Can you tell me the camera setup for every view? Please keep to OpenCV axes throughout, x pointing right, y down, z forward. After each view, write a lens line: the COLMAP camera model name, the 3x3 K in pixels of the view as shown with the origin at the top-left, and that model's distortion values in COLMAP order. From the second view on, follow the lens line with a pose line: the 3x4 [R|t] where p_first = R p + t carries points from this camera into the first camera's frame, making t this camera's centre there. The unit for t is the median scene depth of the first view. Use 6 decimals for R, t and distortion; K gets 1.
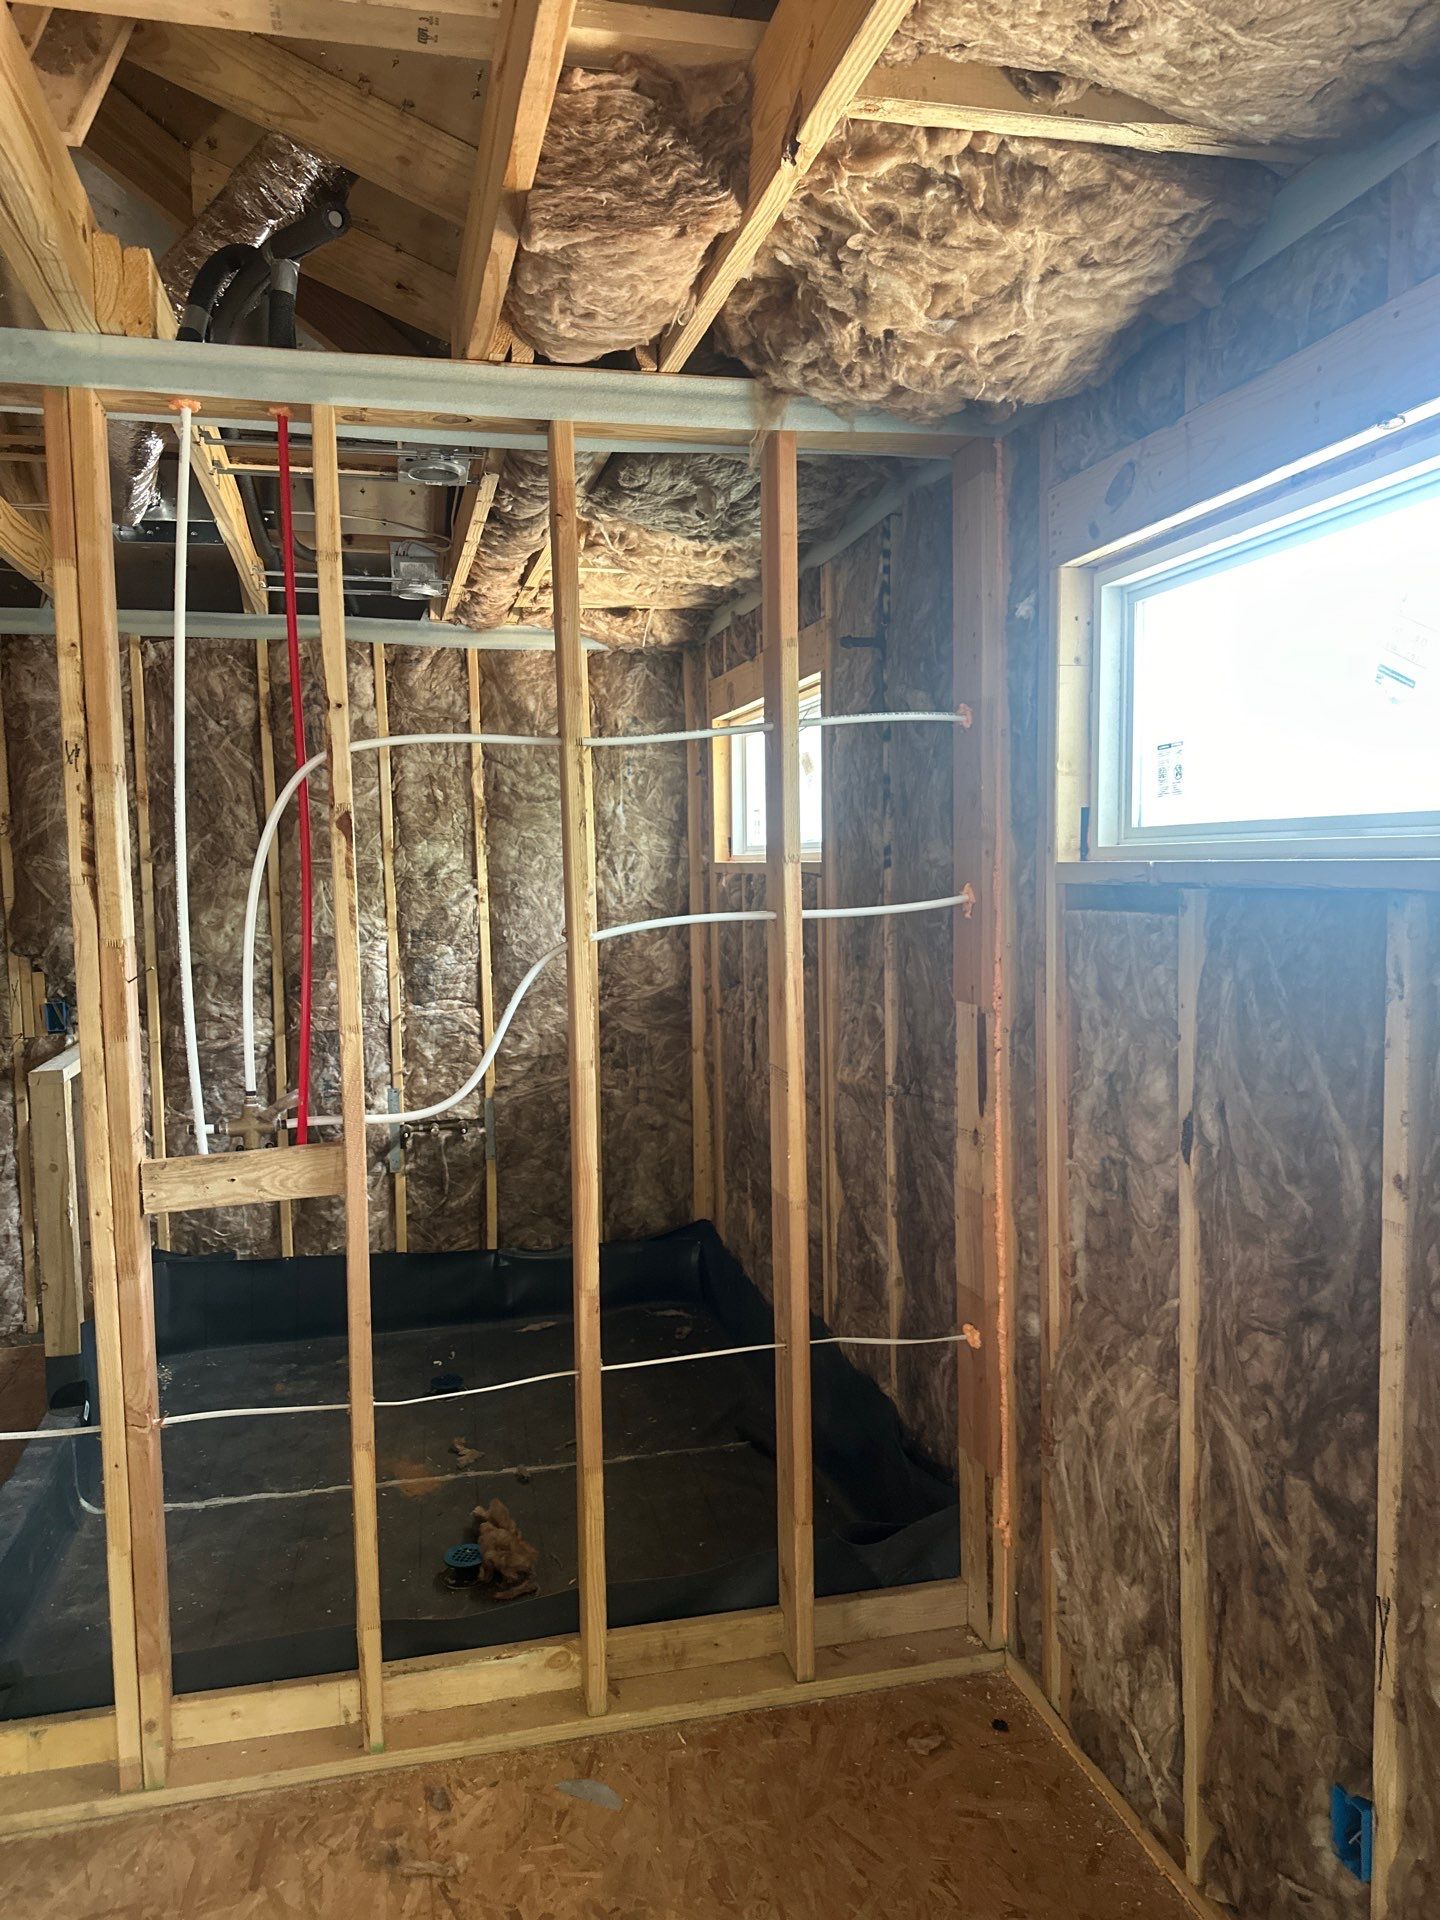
lens RADIAL K [[1360.4, 0, 711.5], [0, 1360.4, 963.9], [0, 0, 1]] dist [0.034369, -0.044525]
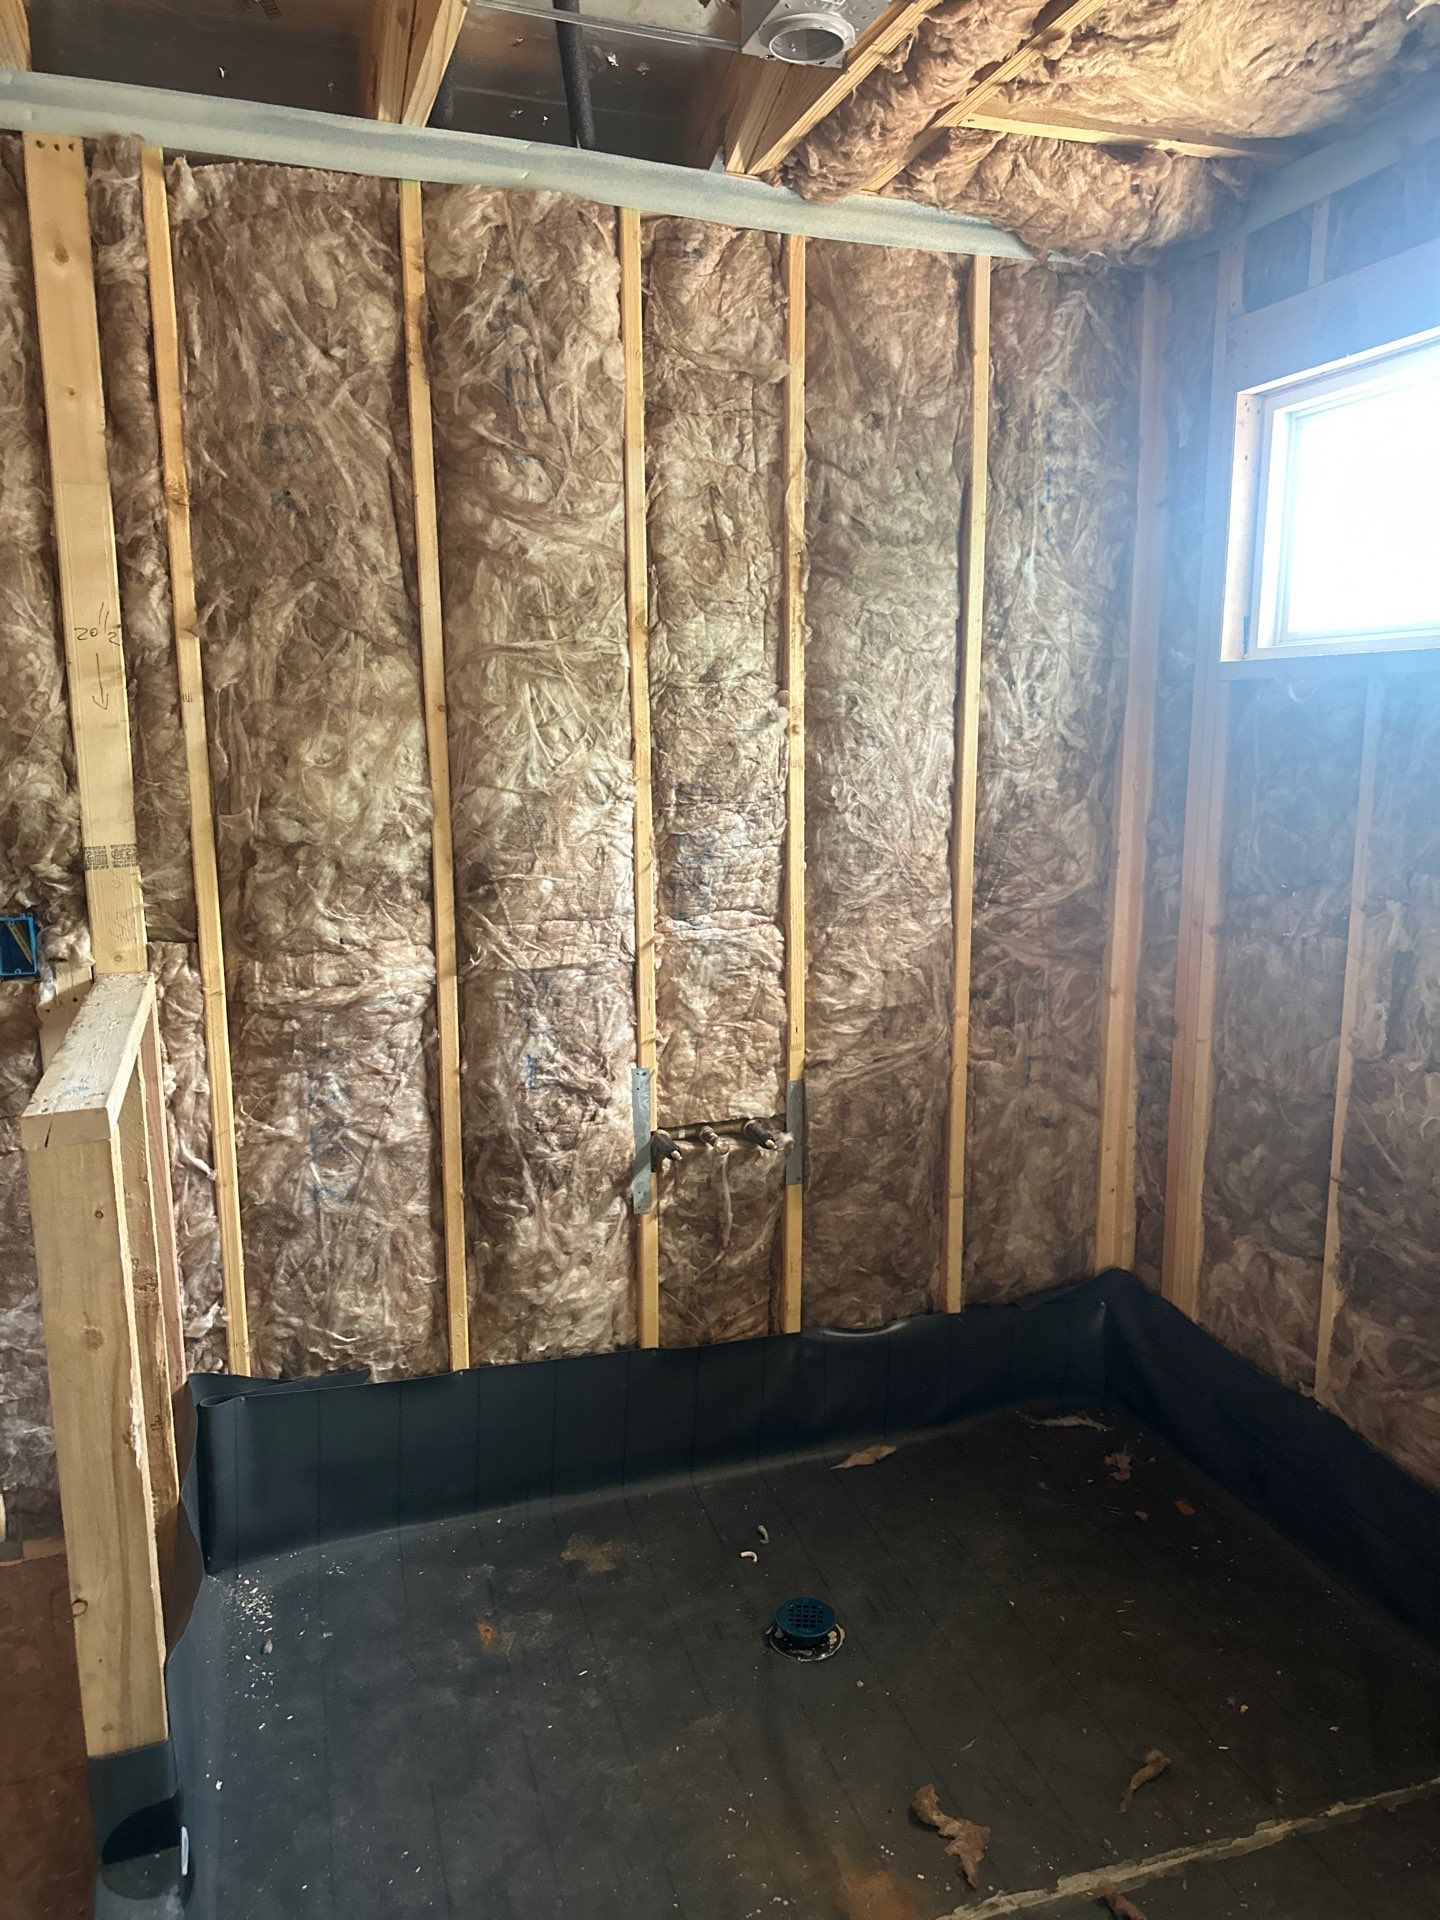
lens RADIAL K [[1360.4, 0, 708.3], [0, 1360.4, 1000.4], [0, 0, 1]] dist [0.034369, -0.044525]
pose [[0.997201, -0.005962, 0.074526, -0.242383], [-0.001960, 0.994389, 0.105771, 0.004275], [-0.074738, -0.105621, 0.991594, 0.438679]]
